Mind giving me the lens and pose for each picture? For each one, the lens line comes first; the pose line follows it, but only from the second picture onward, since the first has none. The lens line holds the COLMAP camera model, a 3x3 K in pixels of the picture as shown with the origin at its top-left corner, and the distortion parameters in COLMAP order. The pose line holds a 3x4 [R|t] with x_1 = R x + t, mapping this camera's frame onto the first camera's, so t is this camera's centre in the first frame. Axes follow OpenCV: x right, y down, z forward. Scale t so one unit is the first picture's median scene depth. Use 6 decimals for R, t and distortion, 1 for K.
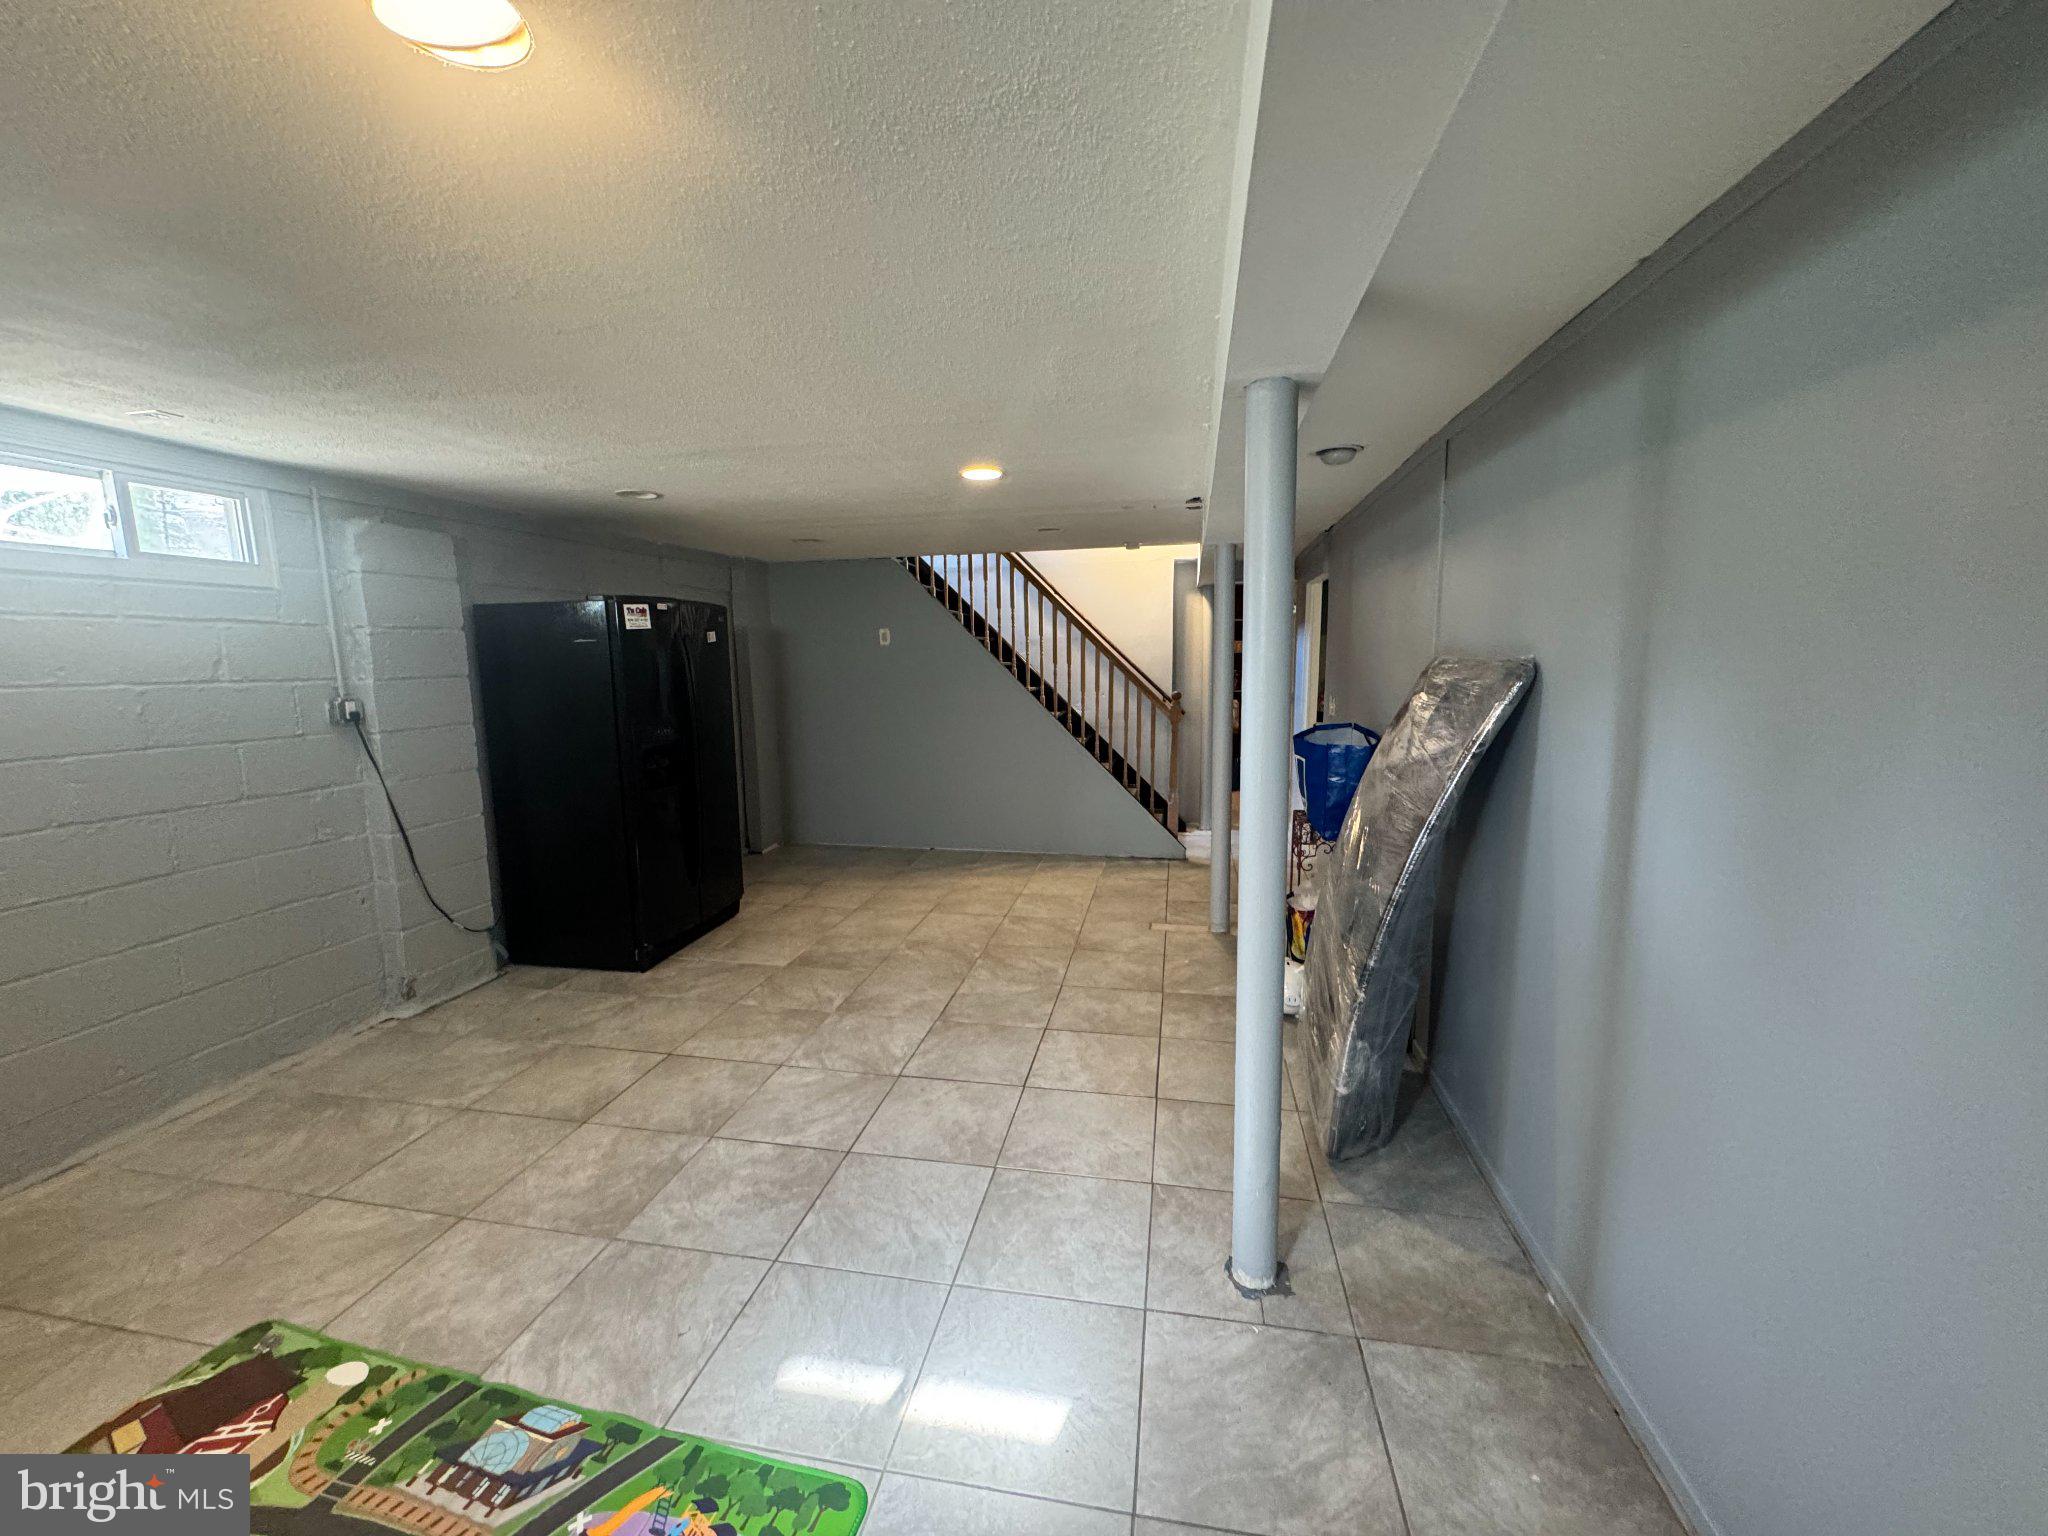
lens RADIAL K [[824.2, 0, 1021.0], [0, 824.2, 771.6], [0, 0, 1]] dist [-0.002880, 0.001238]
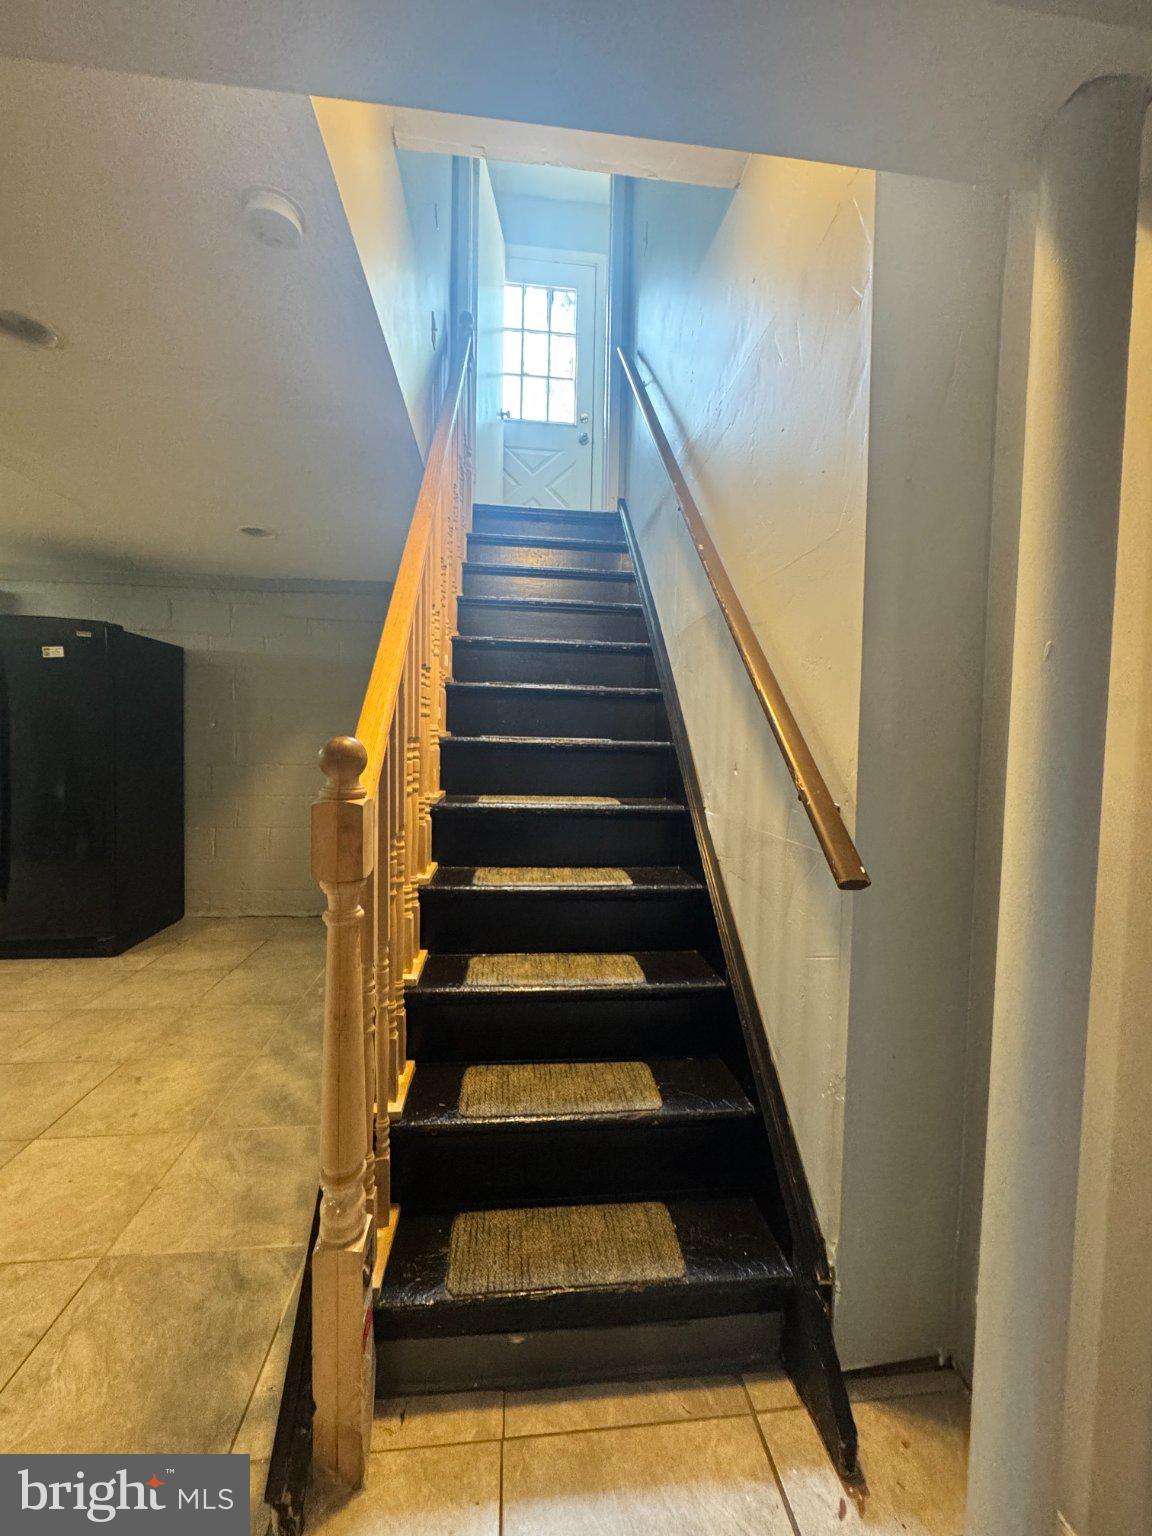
lens RADIAL K [[618.2, 0, 579.0], [0, 618.2, 769.4], [0, 0, 1]] dist [-0.002880, 0.001238]
pose [[0.302007, 0.065622, -0.951044, 0.685149], [-0.160489, 0.986889, 0.017132, -0.193118], [0.939699, 0.147458, 0.308579, 1.898942]]
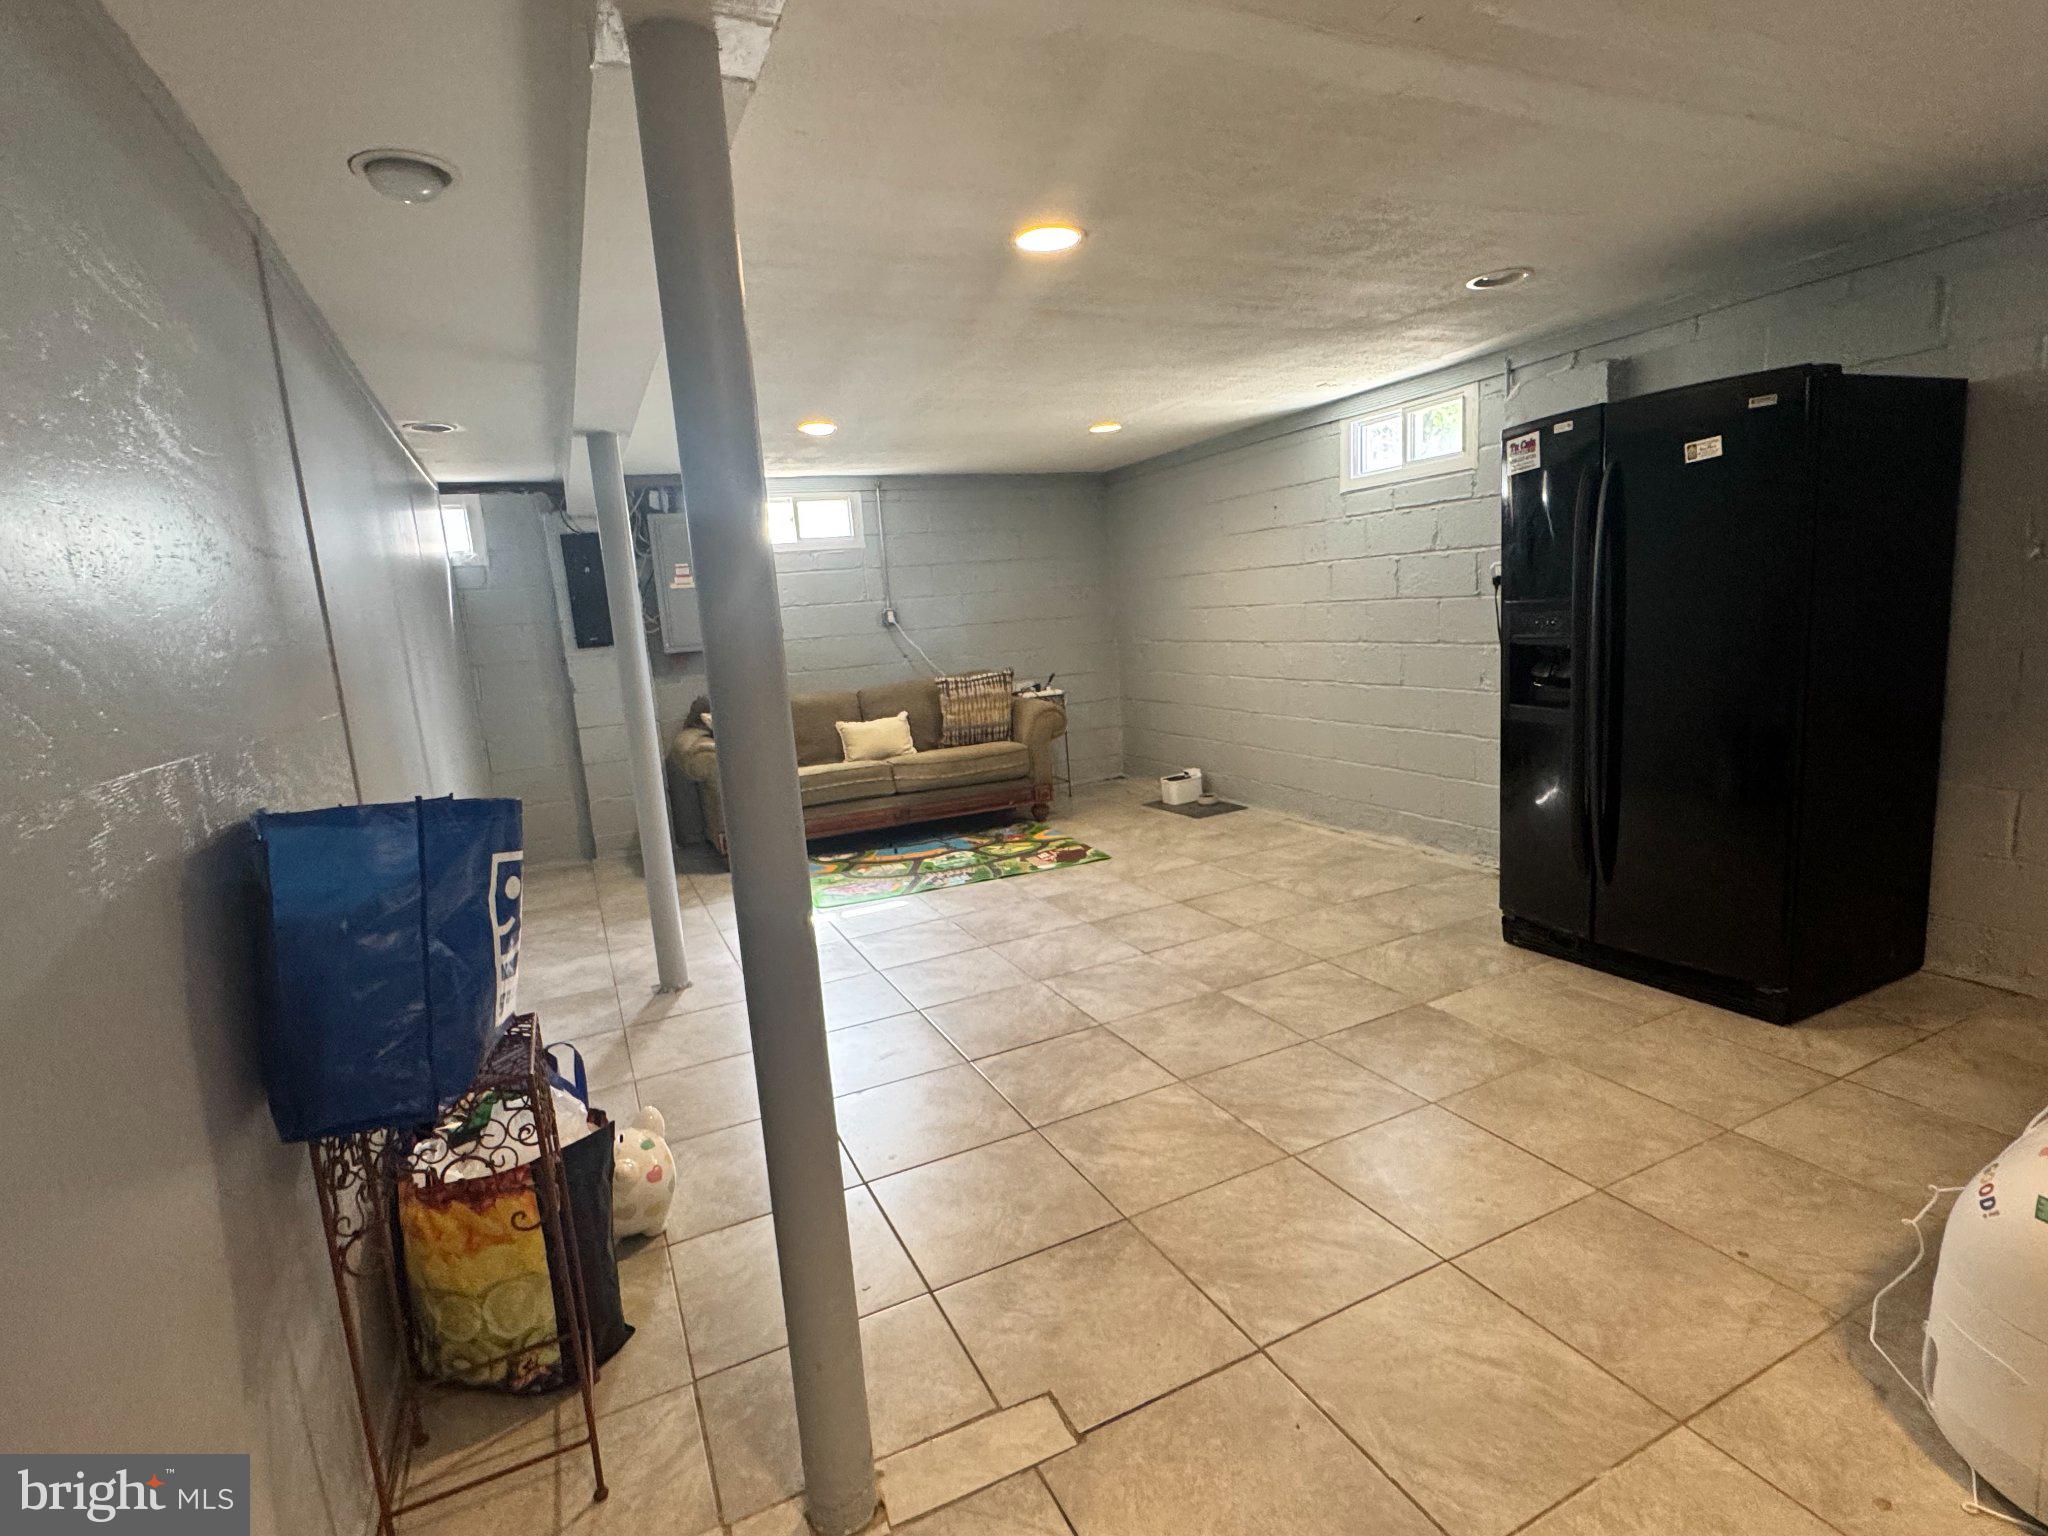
lens RADIAL K [[1004.0, 0, 1023.6], [0, 1004.0, 769.9], [0, 0, 1]] dist [-0.000153, -0.000012]
pose [[-0.803932, 0.169314, -0.570111, 0.488825], [0.003650, 0.960005, 0.279959, -0.205953], [0.594710, 0.222987, -0.772396, 1.766194]]
